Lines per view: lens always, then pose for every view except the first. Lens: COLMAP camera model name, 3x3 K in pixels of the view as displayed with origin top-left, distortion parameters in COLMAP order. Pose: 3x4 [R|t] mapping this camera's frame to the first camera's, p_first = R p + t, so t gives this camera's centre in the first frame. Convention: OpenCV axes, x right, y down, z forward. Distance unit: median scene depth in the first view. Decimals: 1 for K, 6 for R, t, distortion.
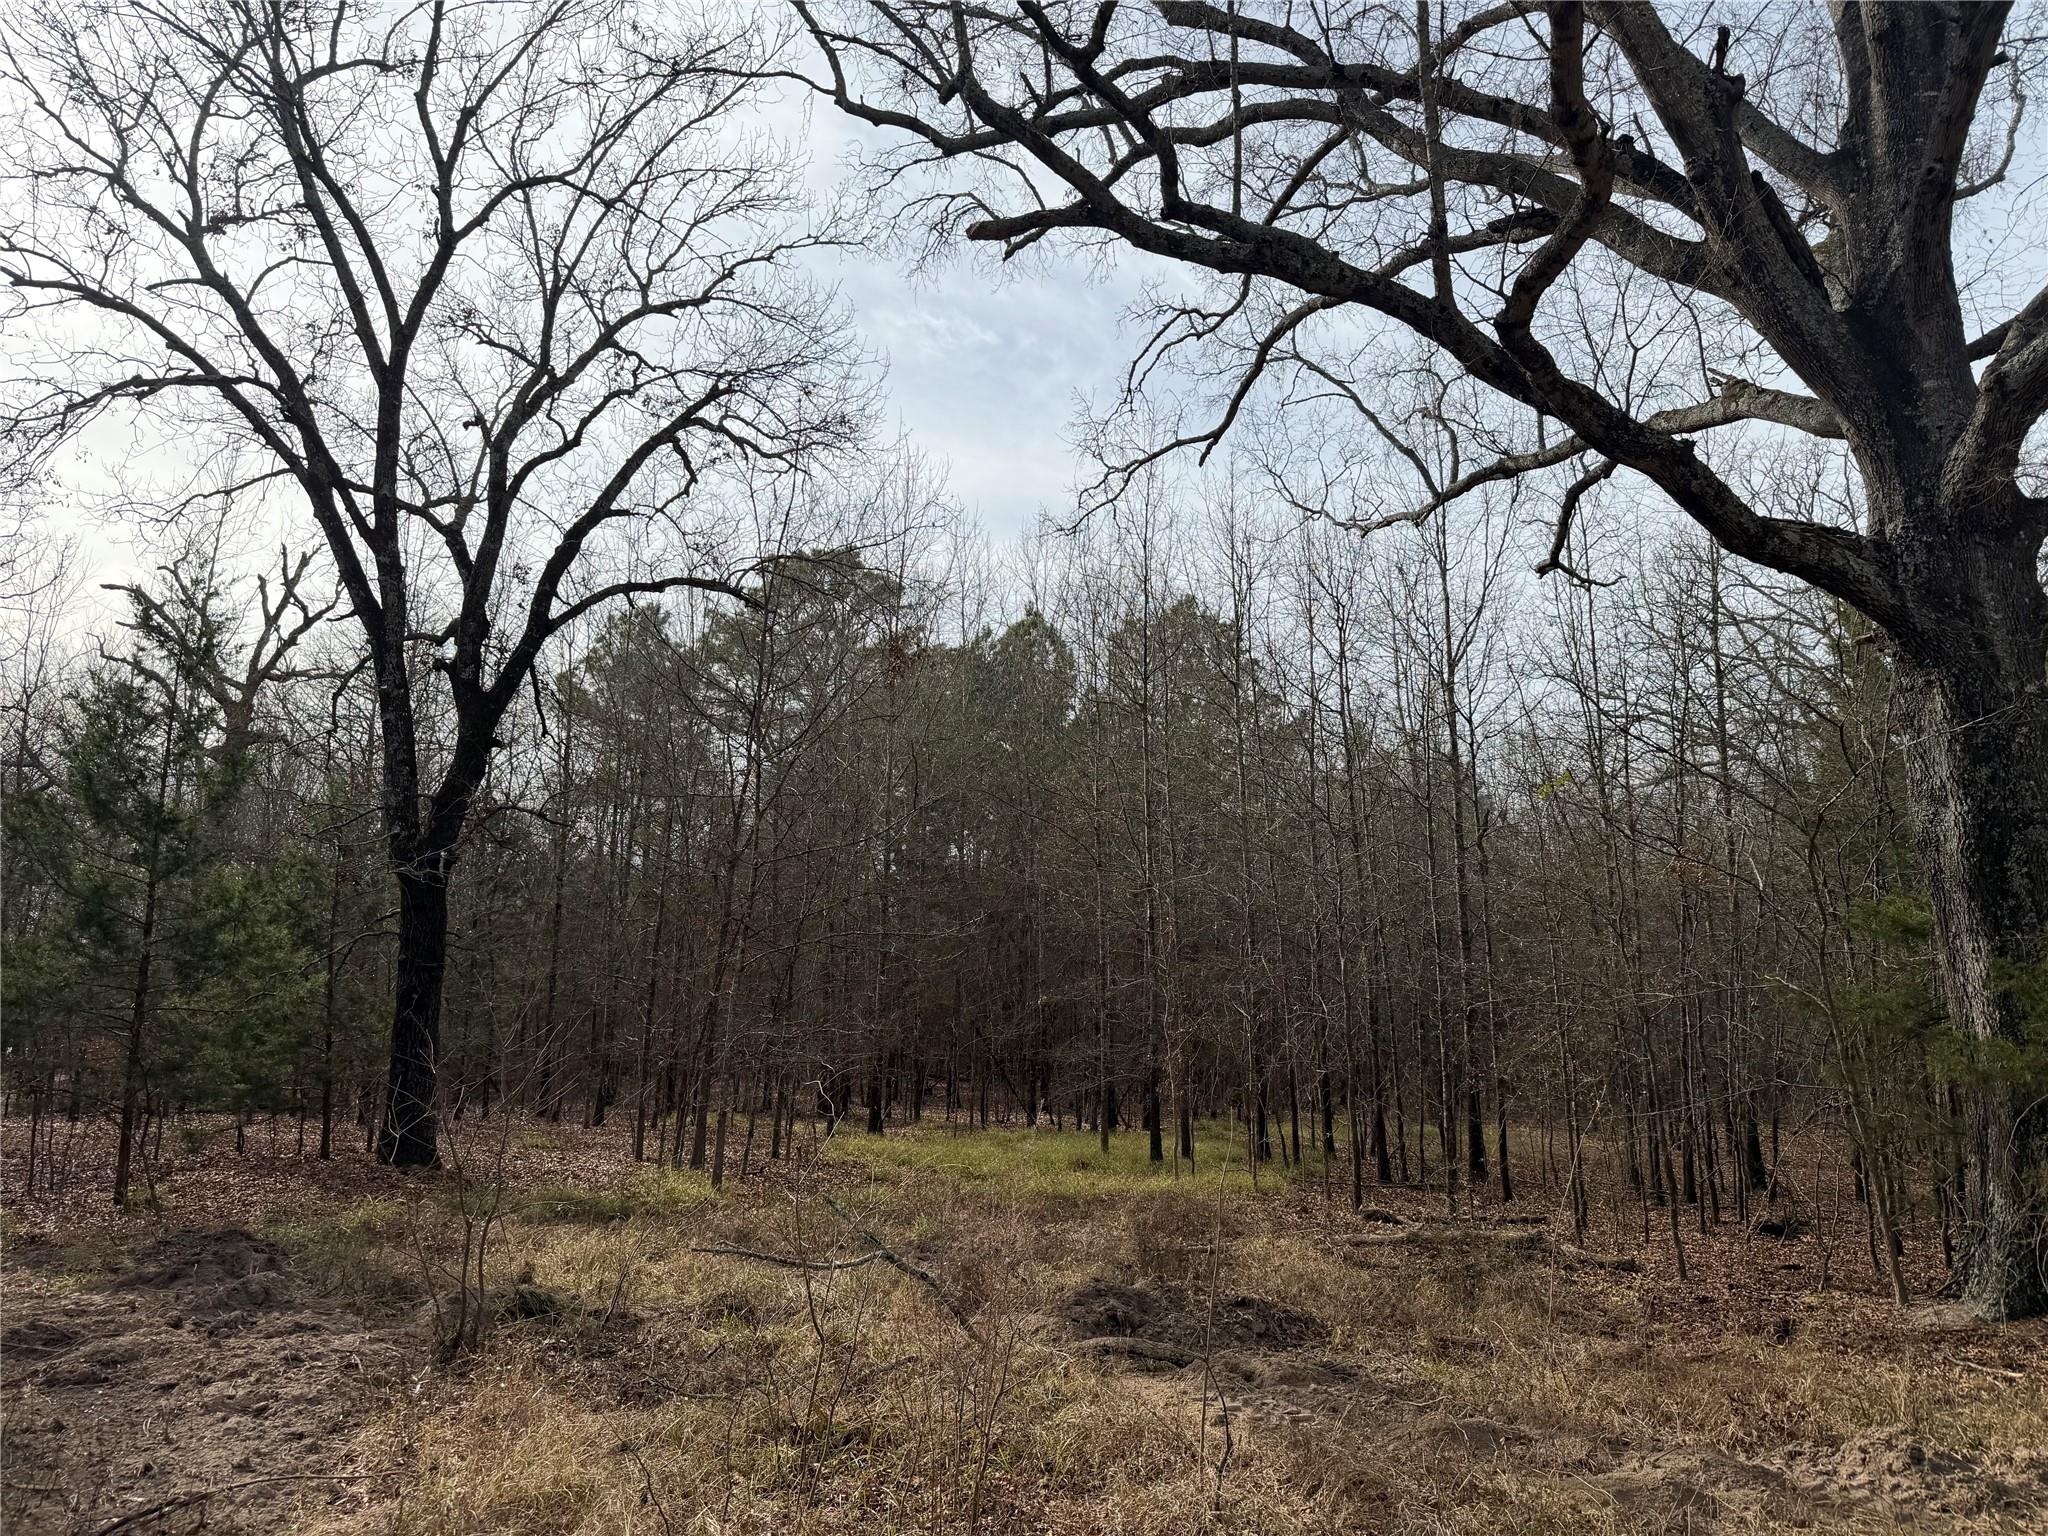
lens RADIAL K [[1438.9, 0, 1018.7], [0, 1438.9, 766.5], [0, 0, 1]] dist [0.025869, -0.036716]
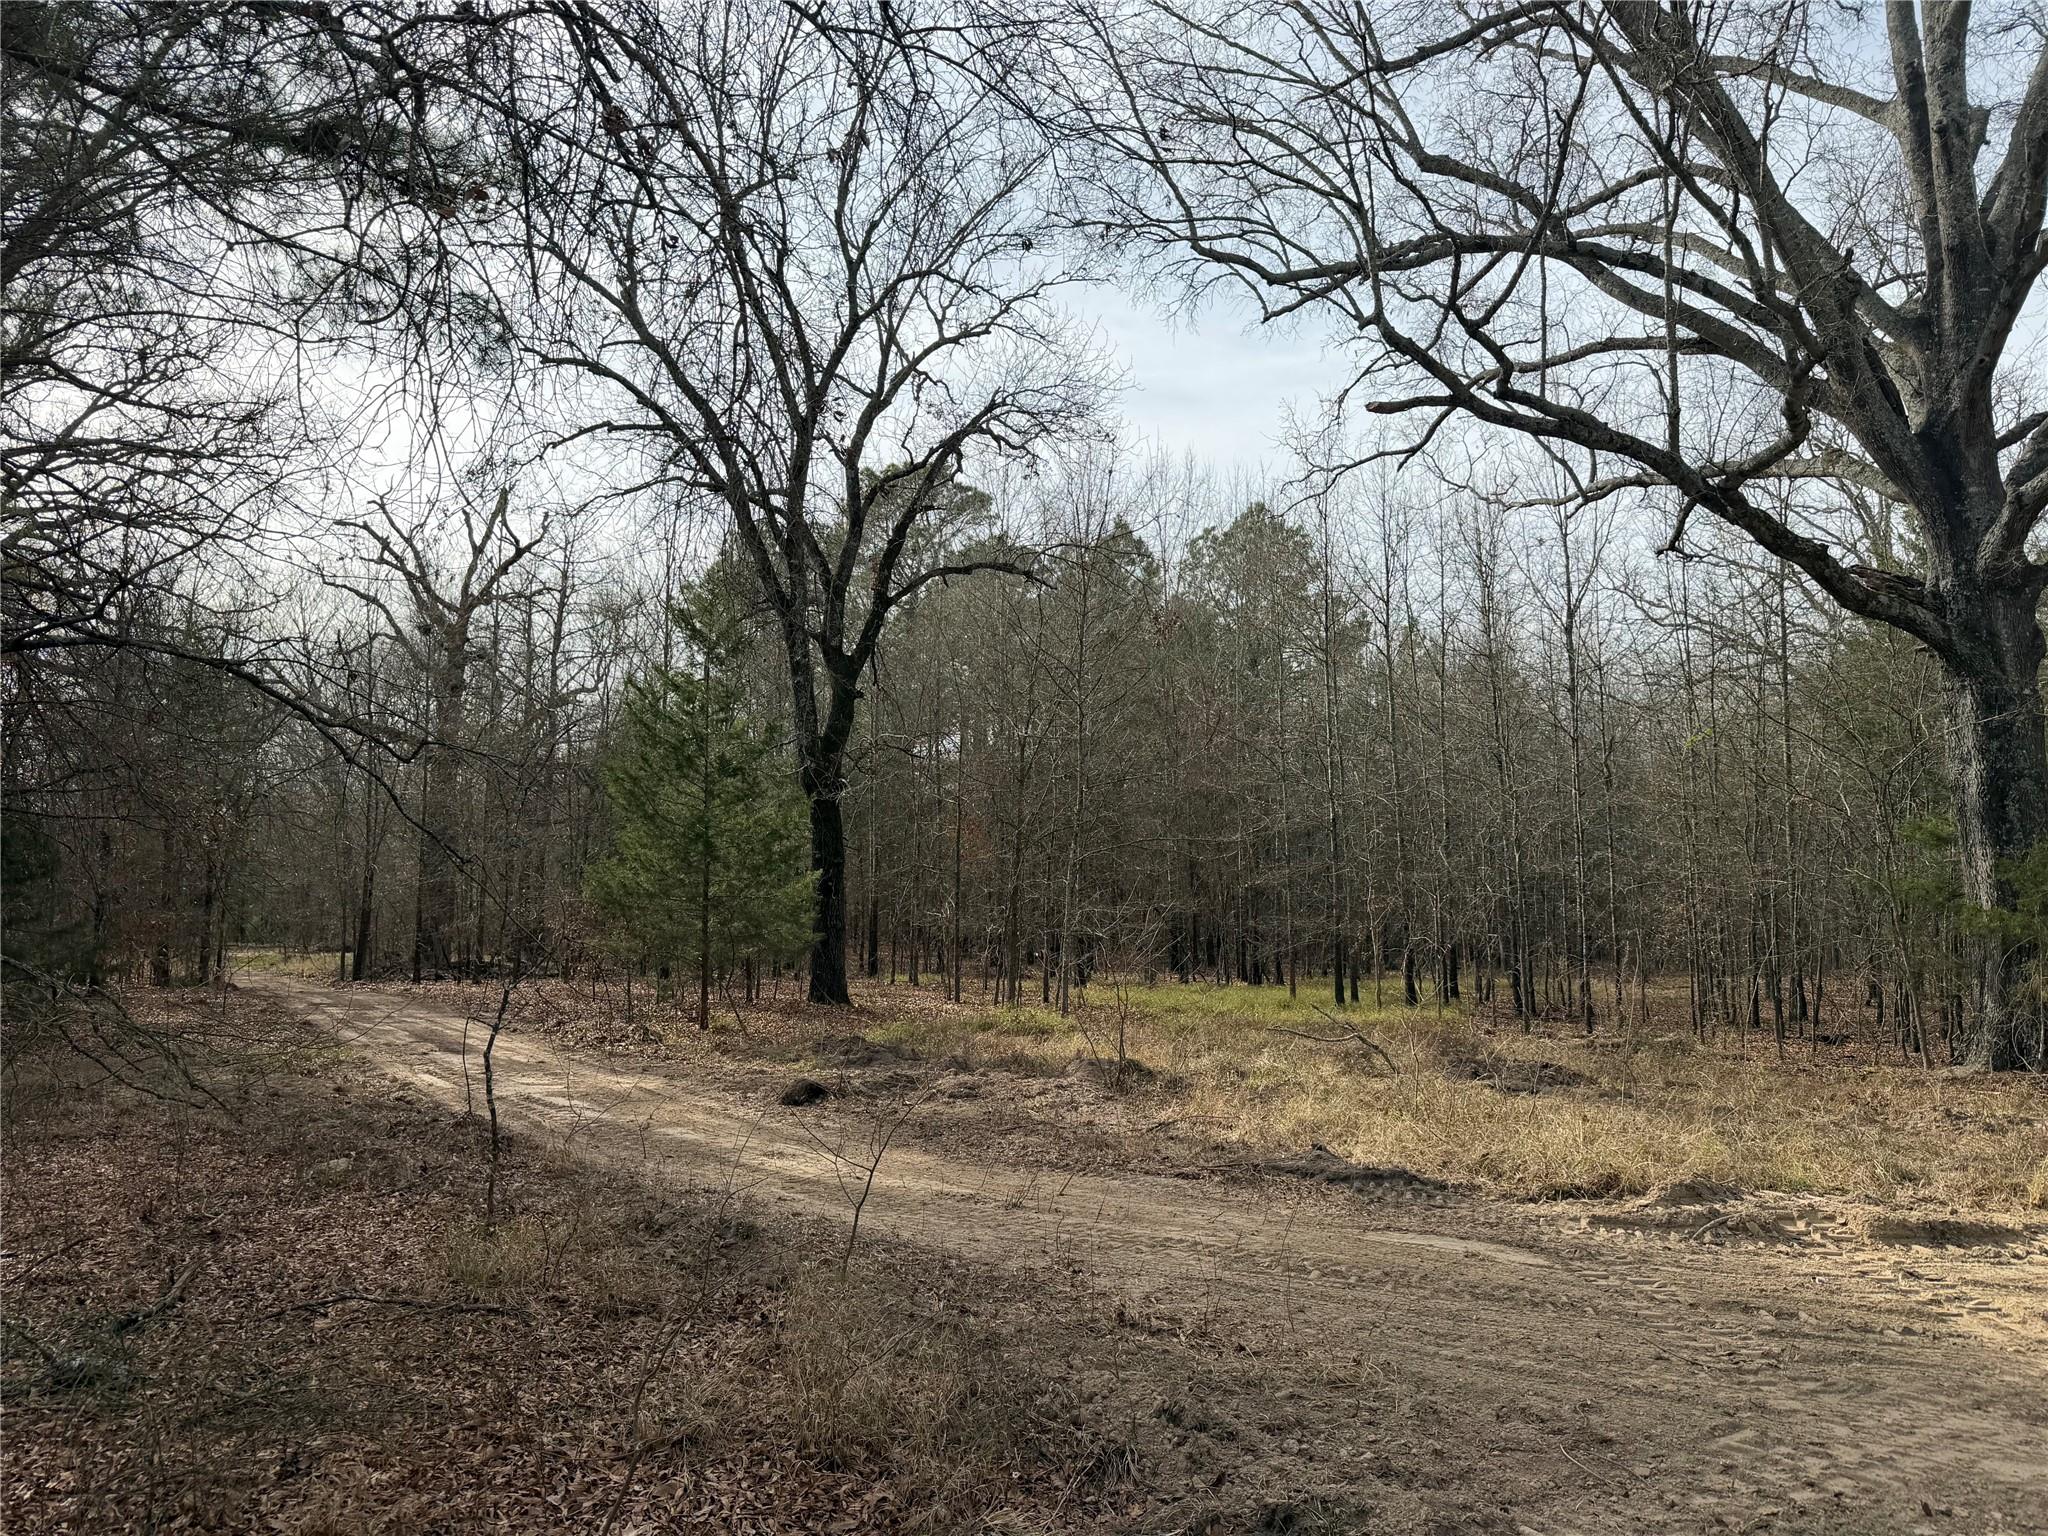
lens RADIAL K [[1438.9, 0, 1017.6], [0, 1438.9, 774.5], [0, 0, 1]] dist [0.025869, -0.036716]
pose [[0.999961, -0.008787, -0.000068, -0.242956], [0.008755, 0.995620, 0.093077, -0.070646], [-0.000750, -0.093074, 0.995659, -0.348938]]
